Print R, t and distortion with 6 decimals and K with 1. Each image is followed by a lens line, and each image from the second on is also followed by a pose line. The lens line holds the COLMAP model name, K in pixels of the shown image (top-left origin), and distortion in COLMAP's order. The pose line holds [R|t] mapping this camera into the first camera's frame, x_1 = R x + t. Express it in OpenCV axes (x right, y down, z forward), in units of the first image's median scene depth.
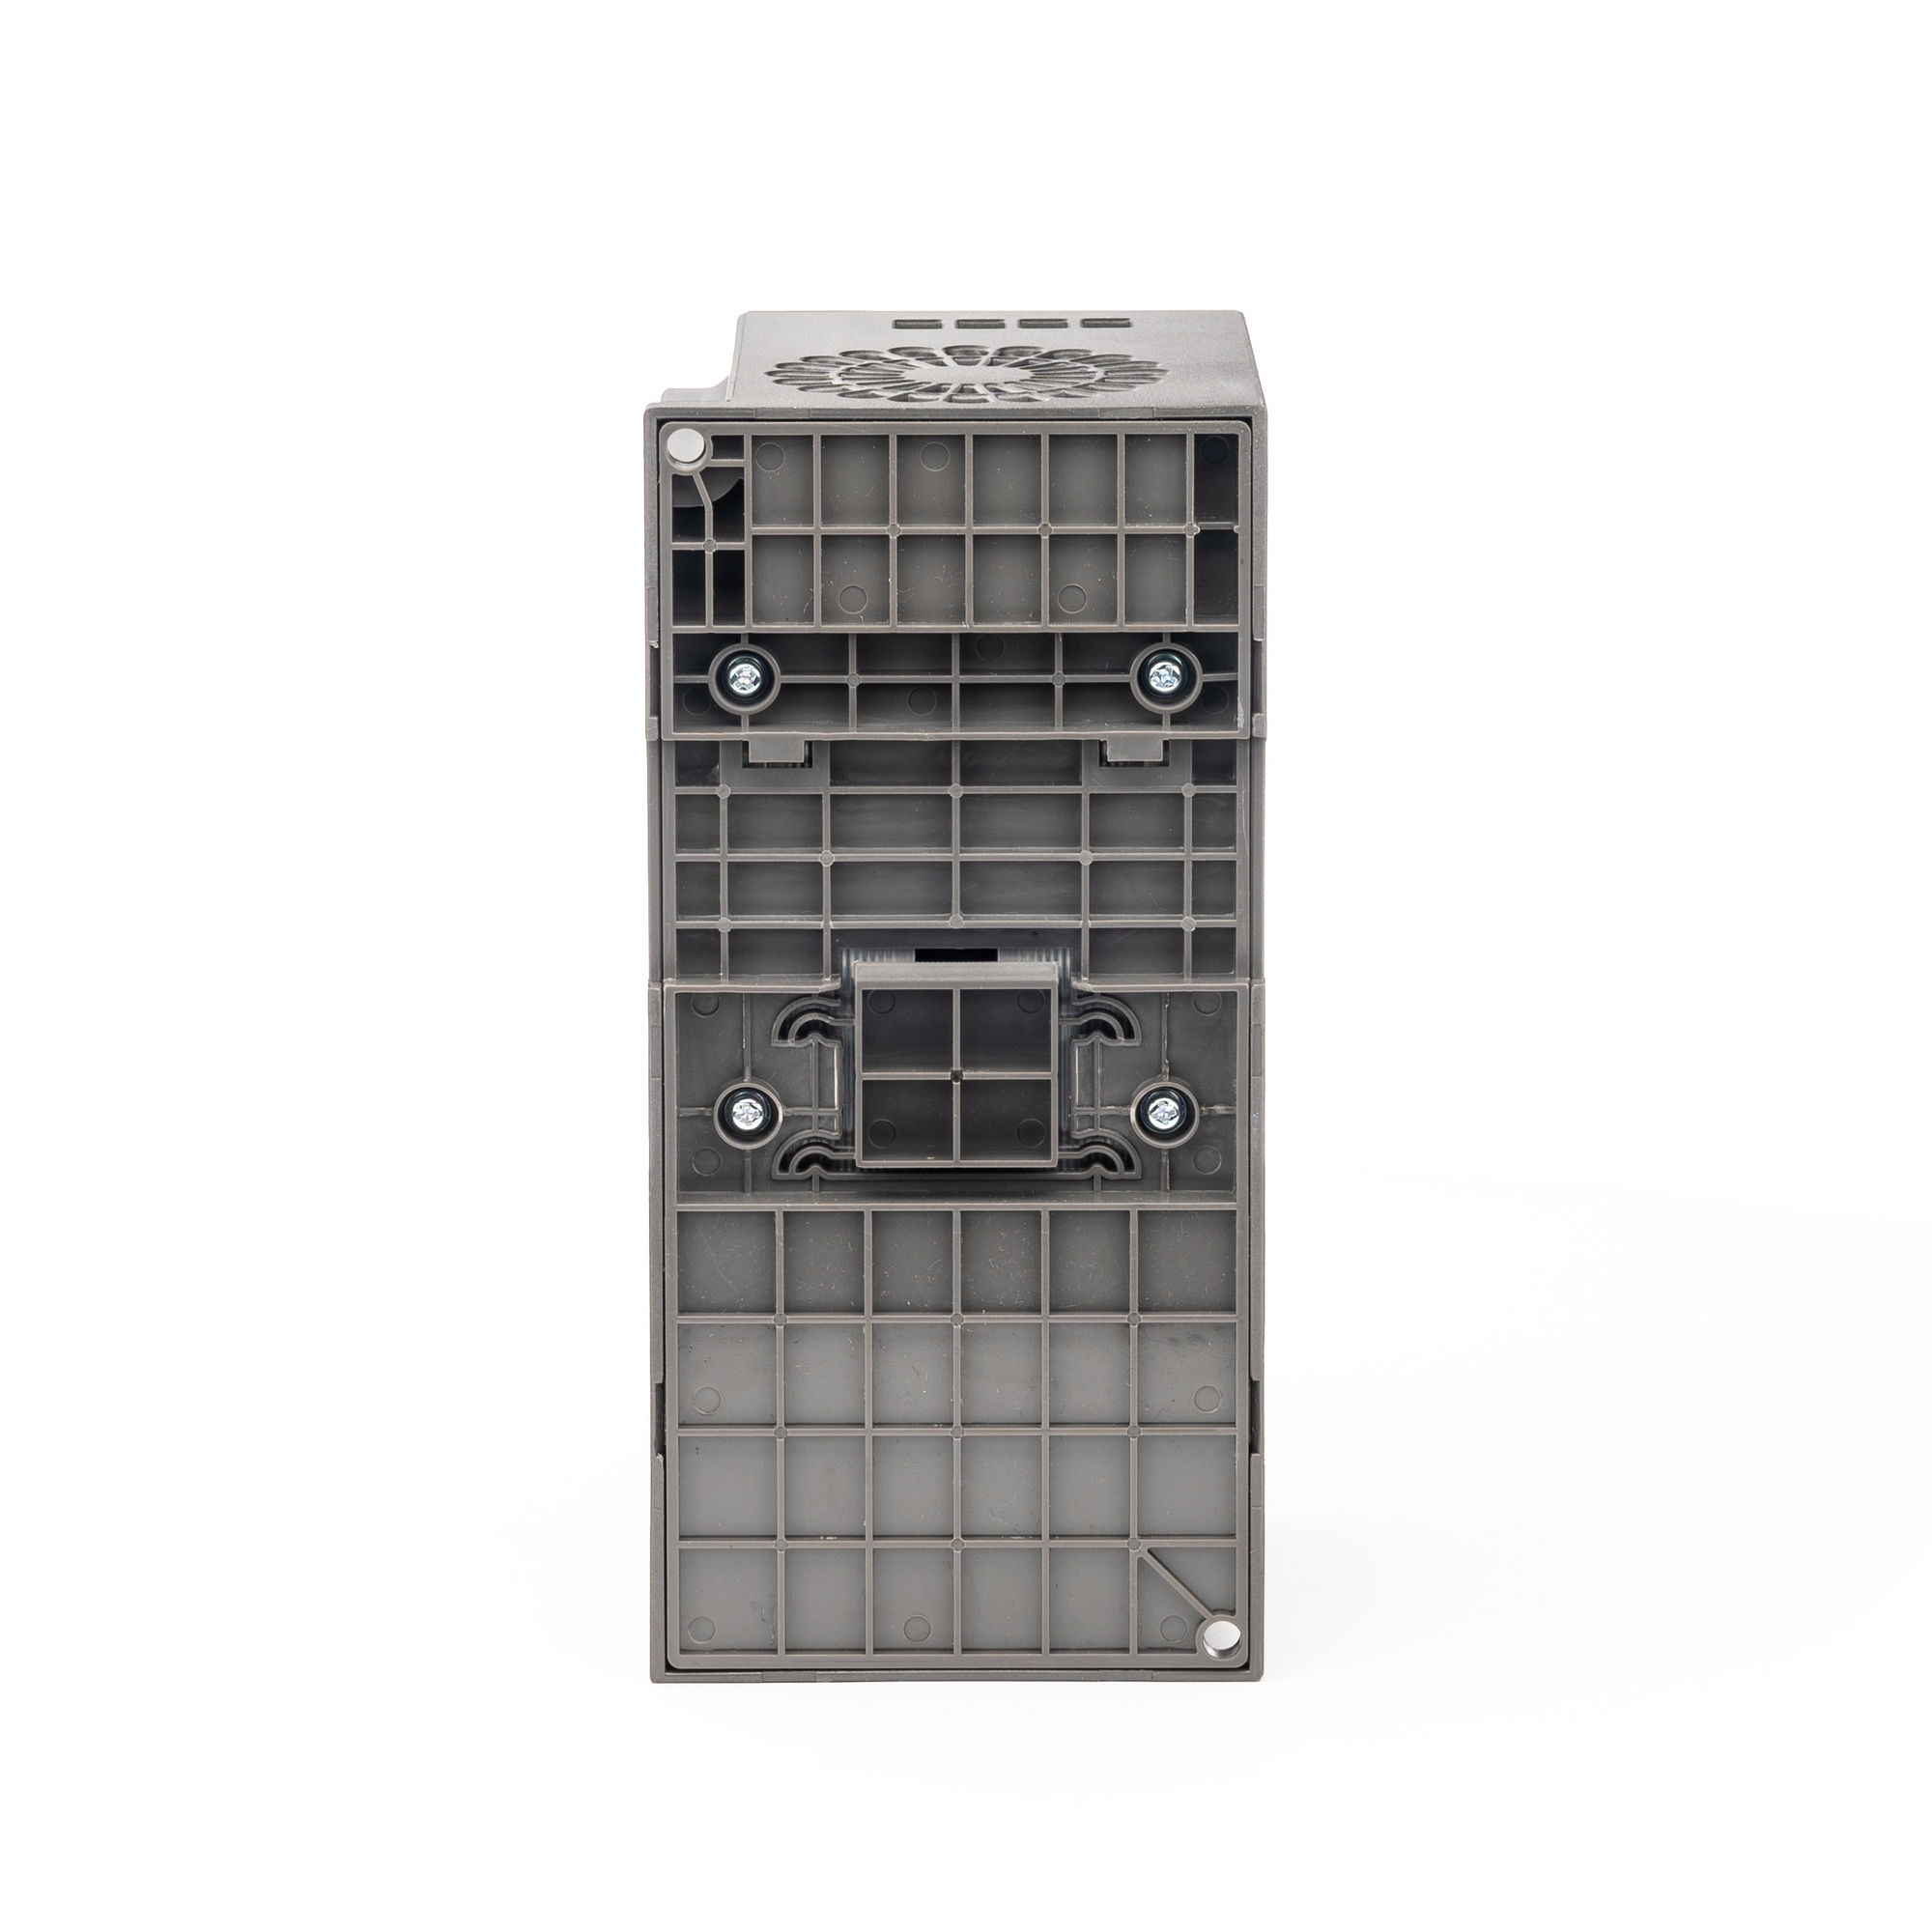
lens RADIAL K [[12534.9, 0, 966.0], [0, 12534.9, 966.0], [0, 0, 1]] dist [-0.012582, 2.365020]
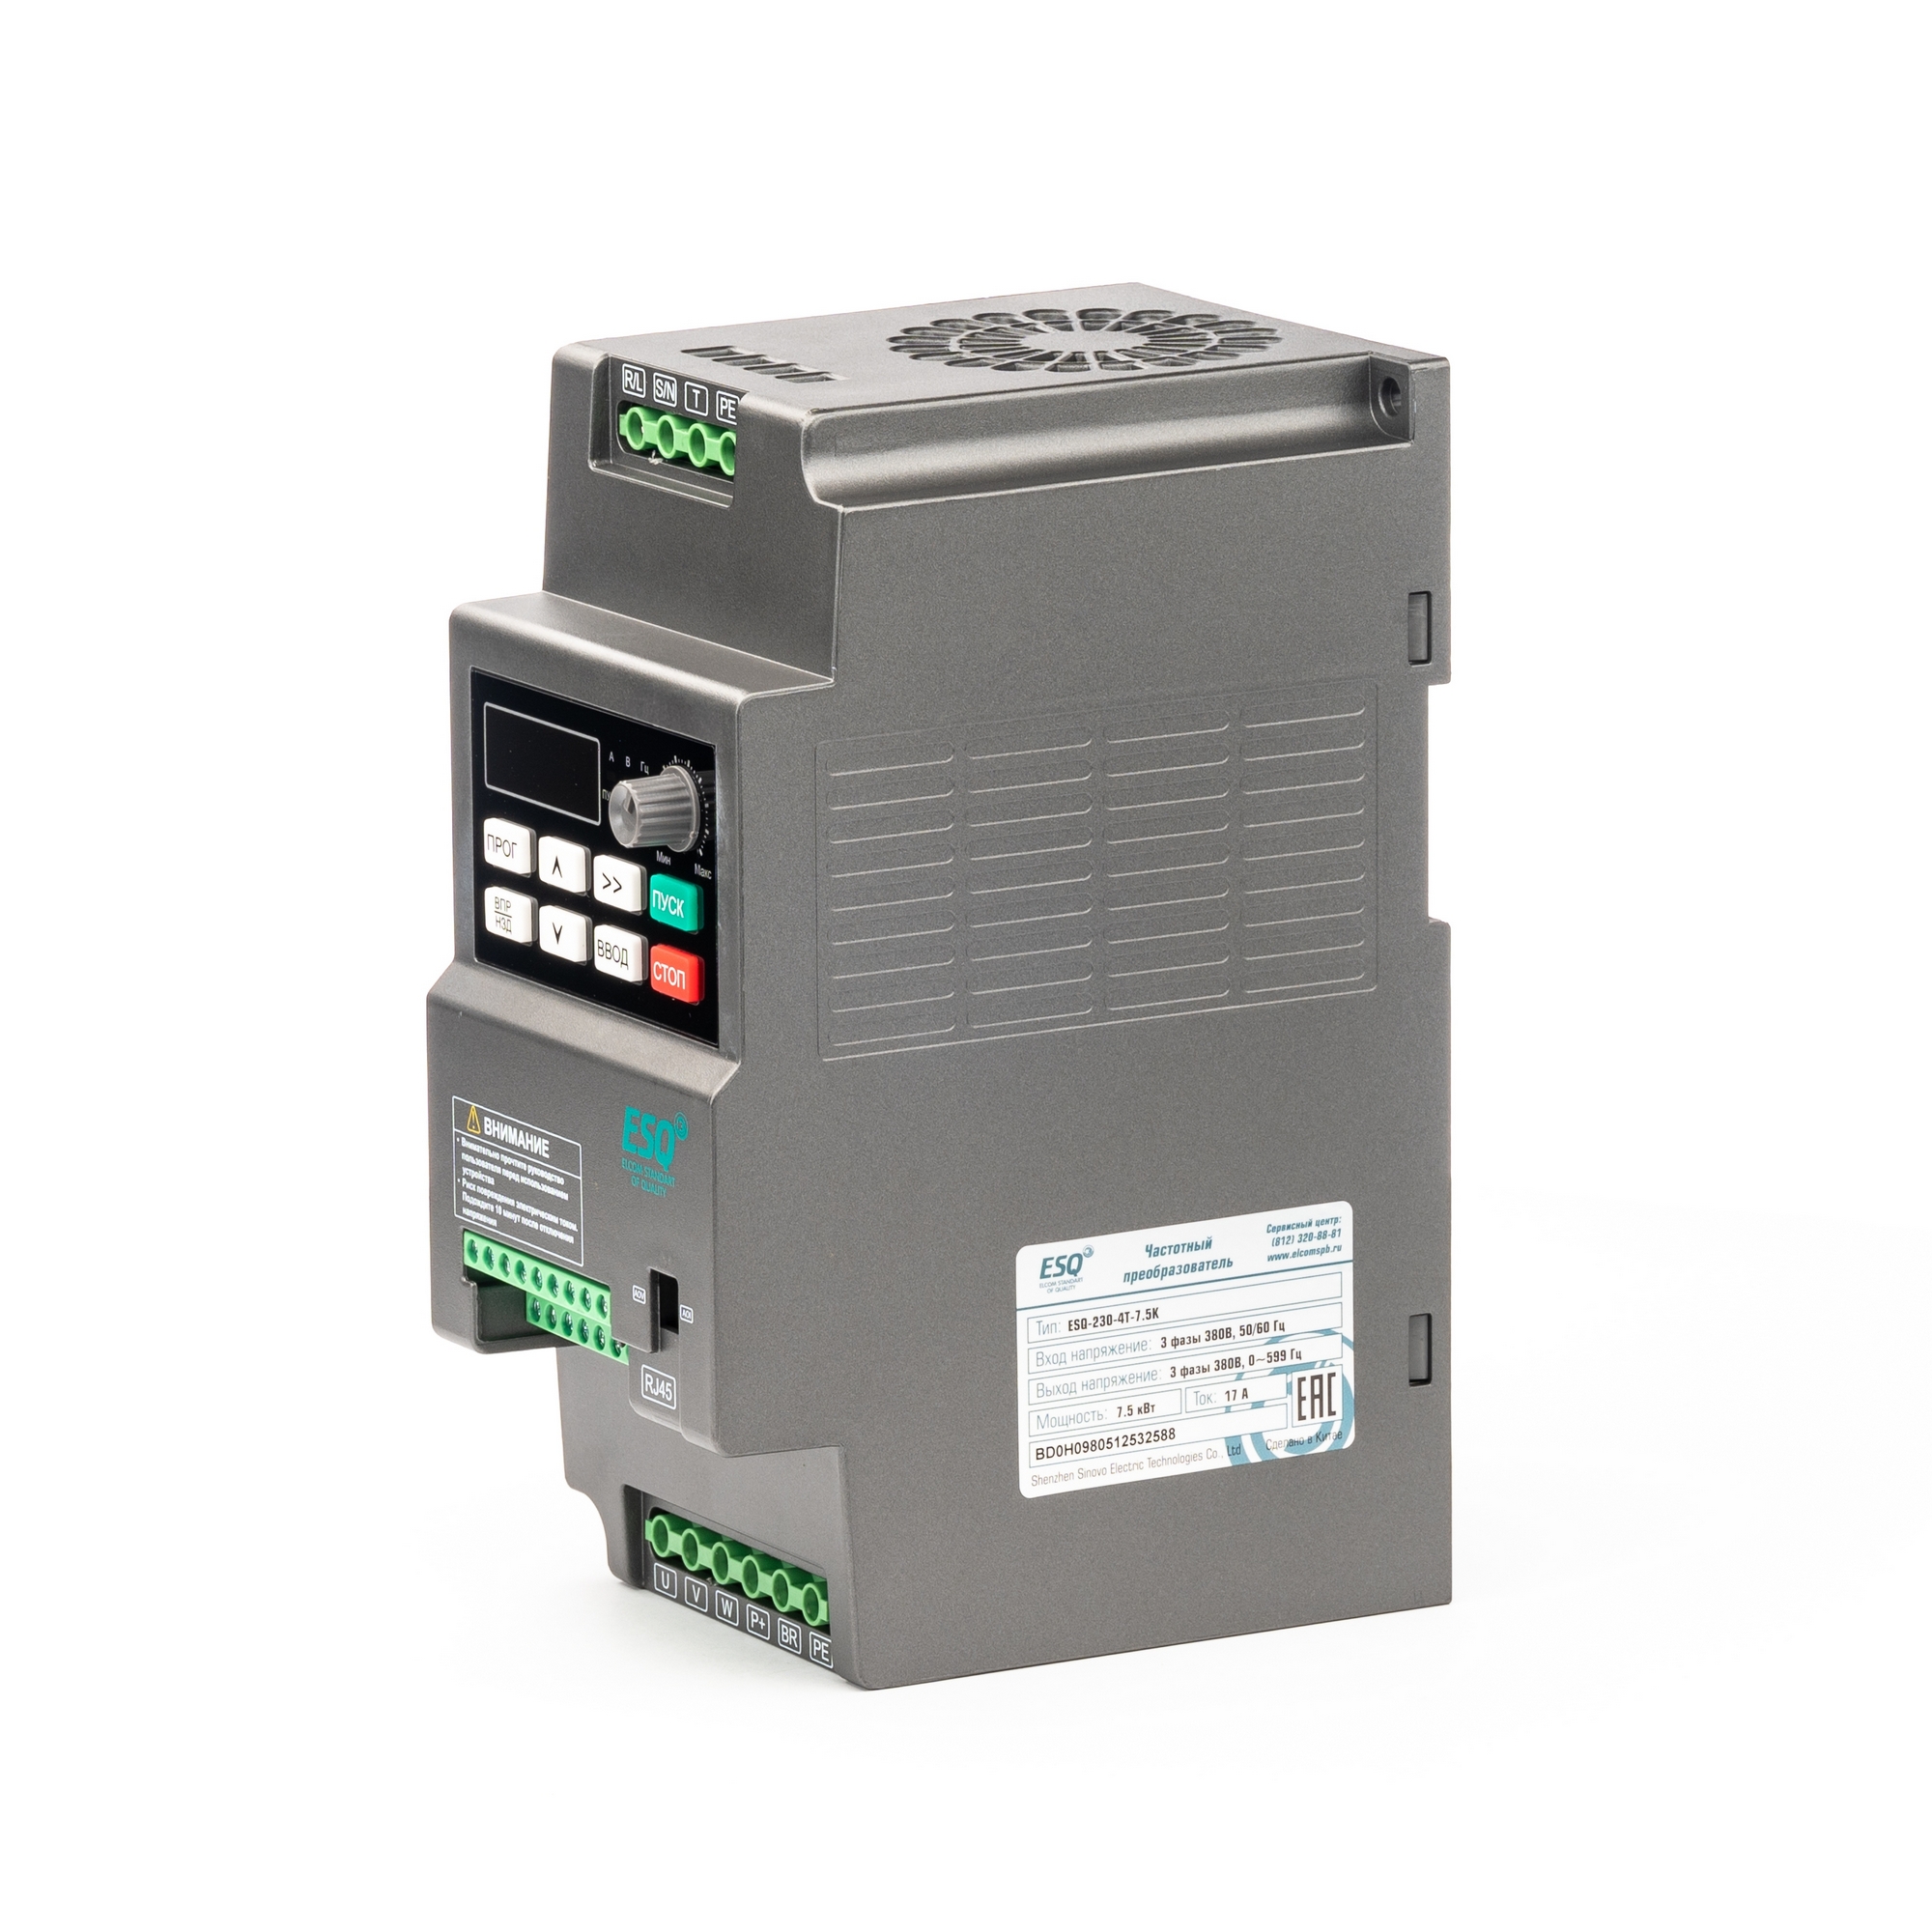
lens RADIAL K [[12534.9, 0, 966.0], [0, 12534.9, 966.0], [0, 0, 1]] dist [-0.012582, 2.365020]
pose [[-0.498984, -0.171652, 0.849441, -0.874305], [0.178396, 0.938849, 0.294514, -0.303105], [-0.848051, 0.298494, -0.437848, 1.480829]]
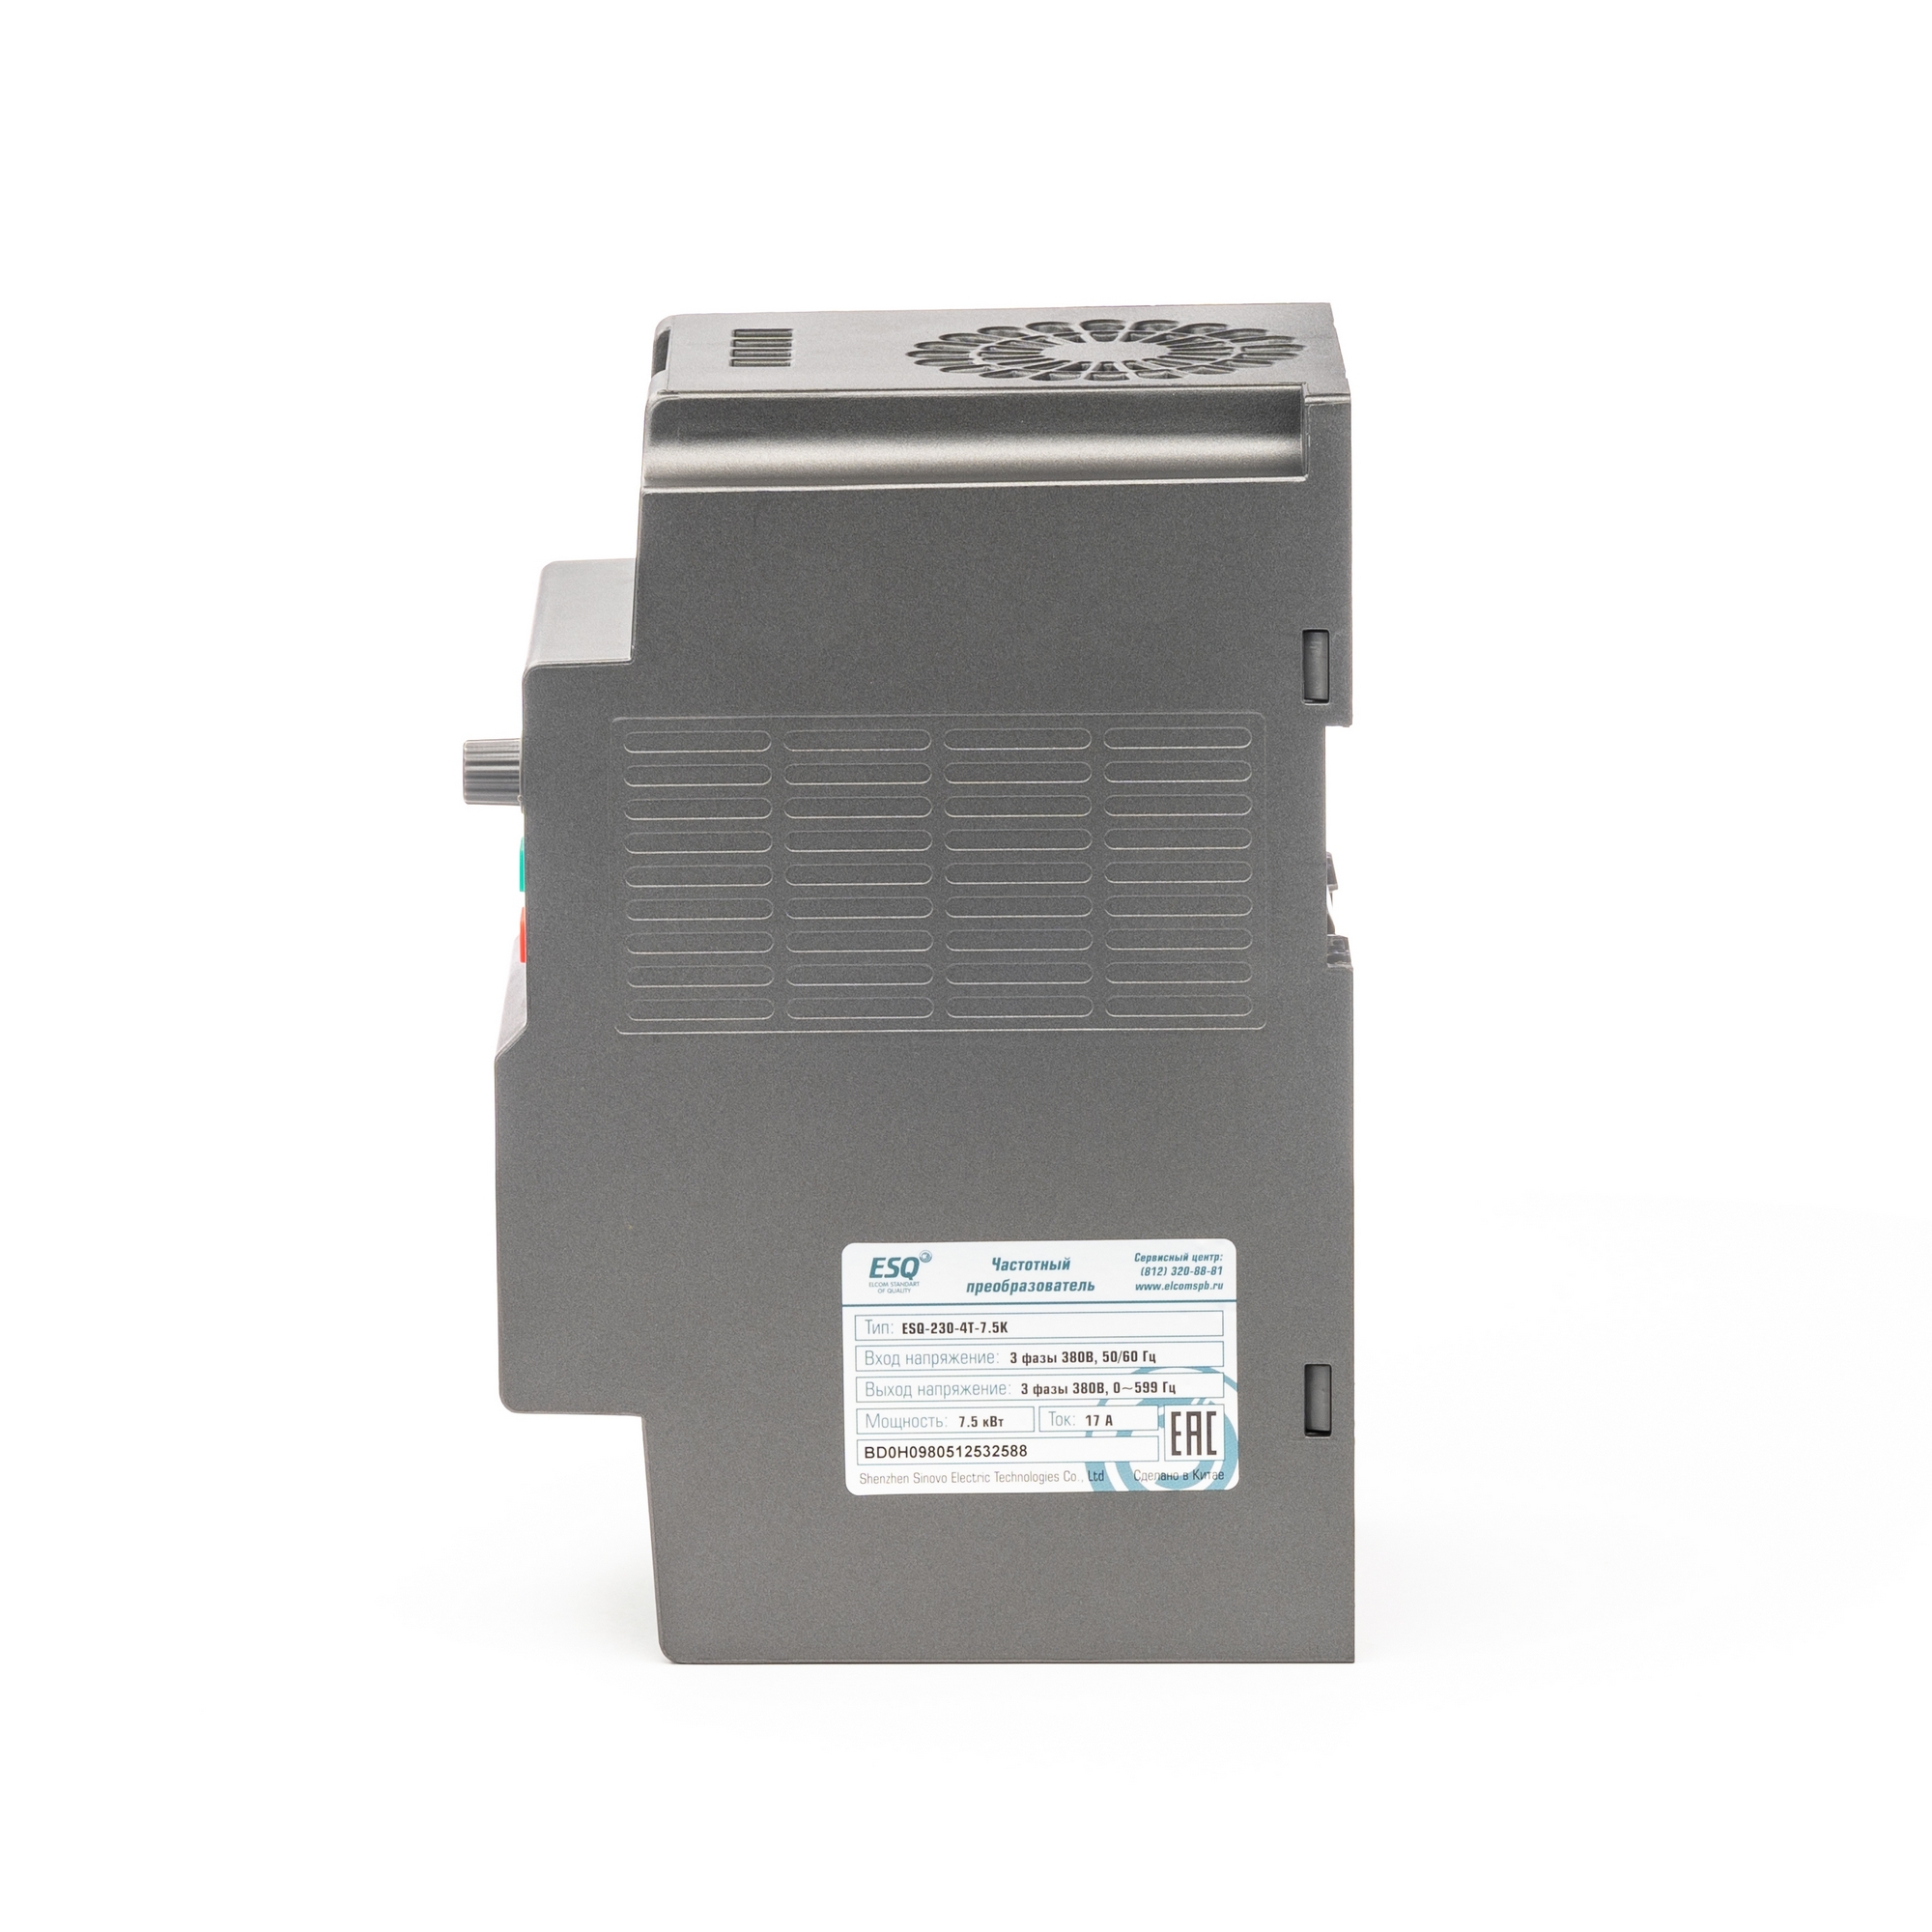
lens RADIAL K [[12534.9, 0, 966.0], [0, 12534.9, 966.0], [0, 0, 1]] dist [-0.012582, 2.365020]
pose [[-0.003163, -0.207140, 0.978306, -1.005315], [0.203267, 0.957754, 0.203446, -0.208812], [-0.979118, 0.199500, 0.039076, 0.989963]]
